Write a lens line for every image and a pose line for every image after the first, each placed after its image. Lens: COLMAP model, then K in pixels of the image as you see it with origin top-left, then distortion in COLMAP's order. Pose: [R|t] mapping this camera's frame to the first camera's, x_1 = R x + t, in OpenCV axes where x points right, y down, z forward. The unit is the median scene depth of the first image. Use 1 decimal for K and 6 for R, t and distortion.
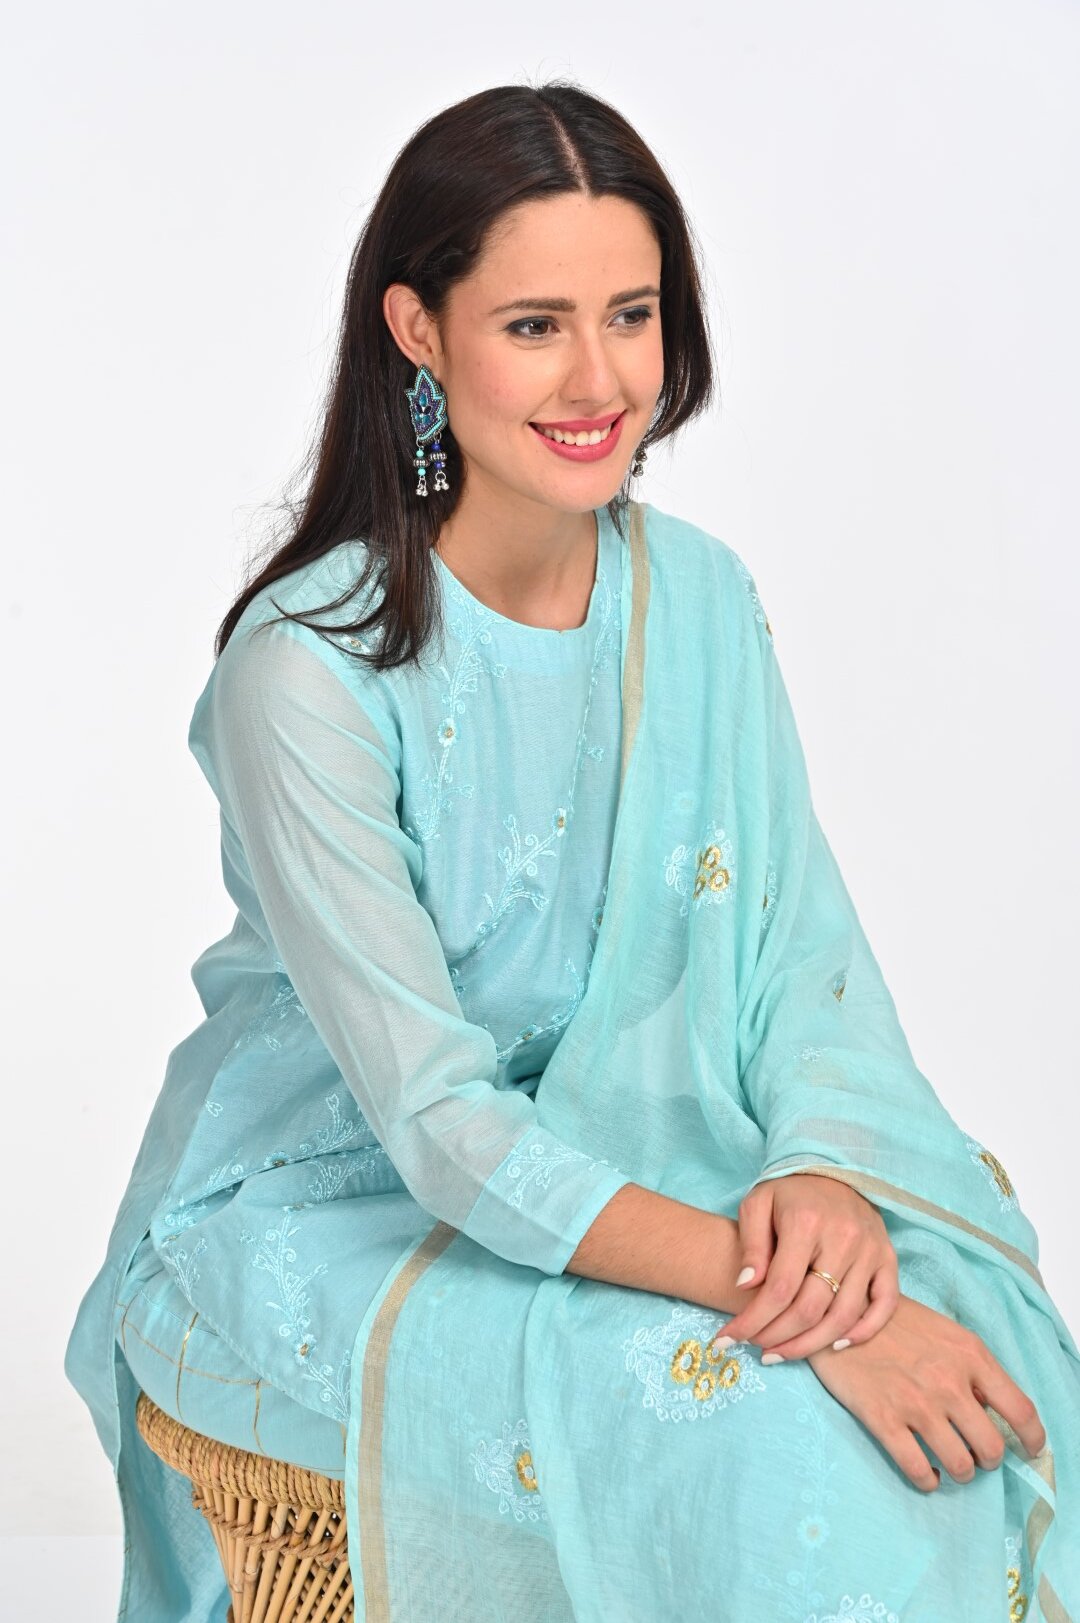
lens RADIAL K [[3781.8, 0, 540.0], [0, 3781.8, 811.5], [0, 0, 1]] dist [-0.446555, 0.696846]
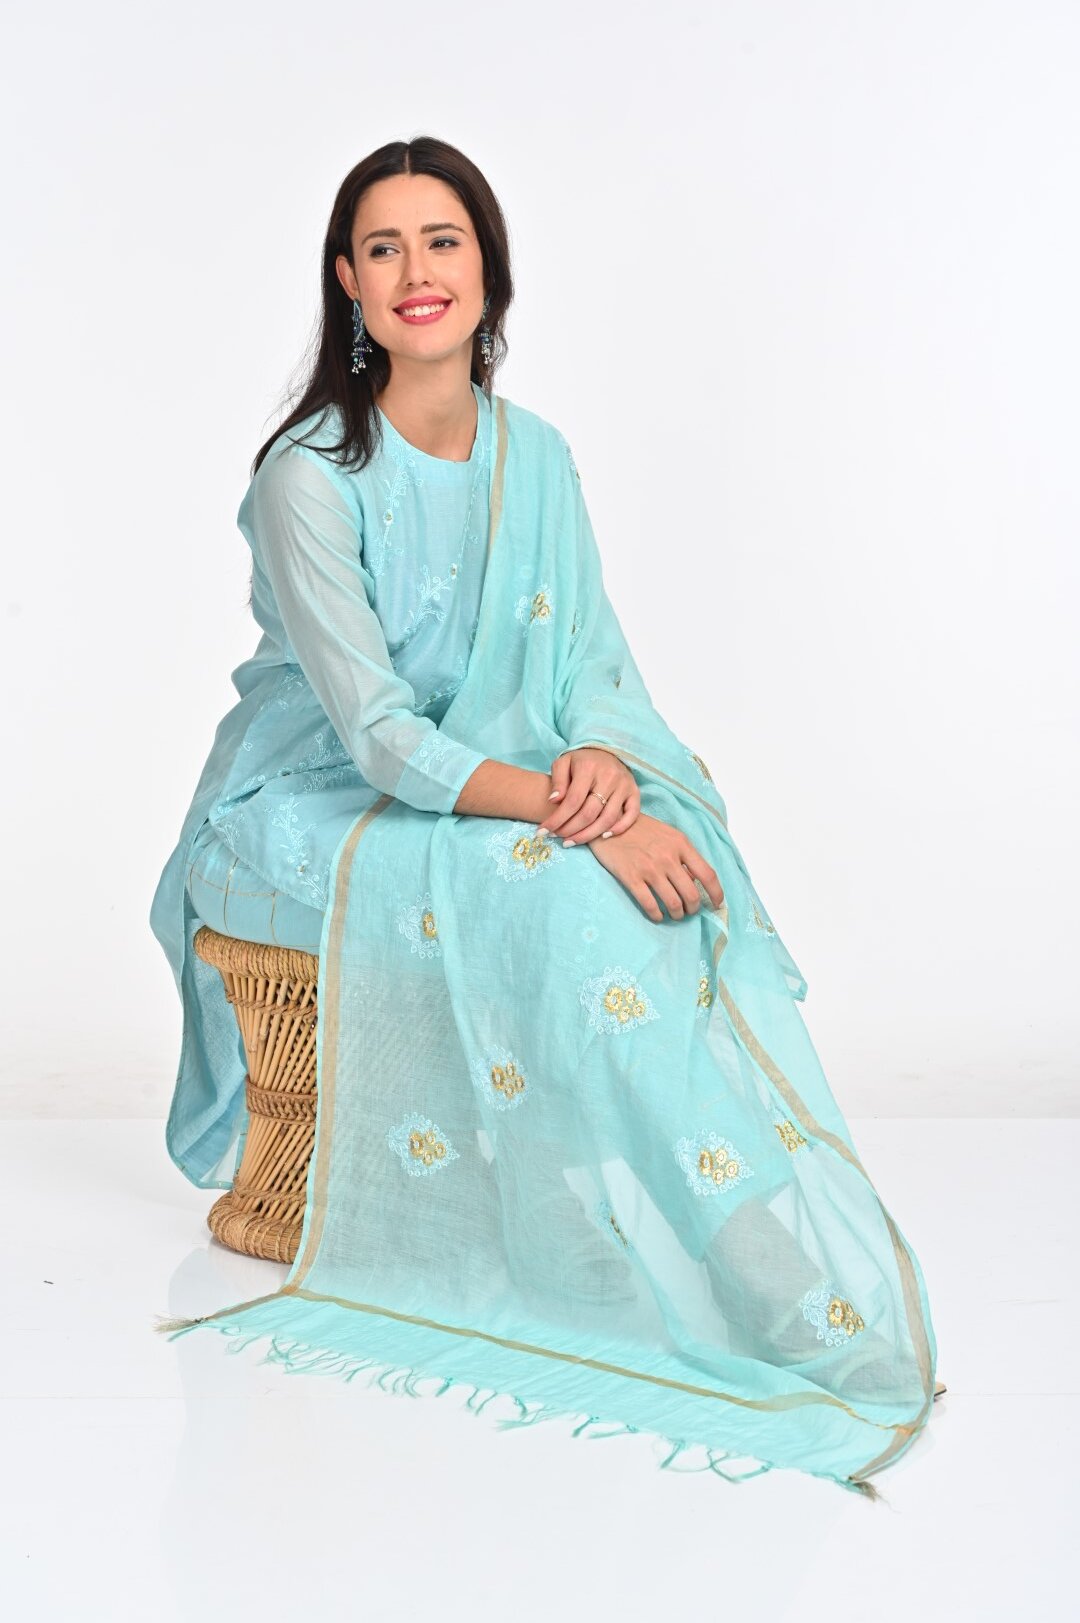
lens RADIAL K [[3009.4, 0, 540.0], [0, 3009.4, 811.5], [0, 0, 1]] dist [-0.221807, 0.031348]
pose [[0.999343, 0.010011, 0.034830, -0.001780], [-0.010108, 0.999946, 0.002612, 0.110248], [-0.034801, -0.002963, 0.999390, -0.381396]]
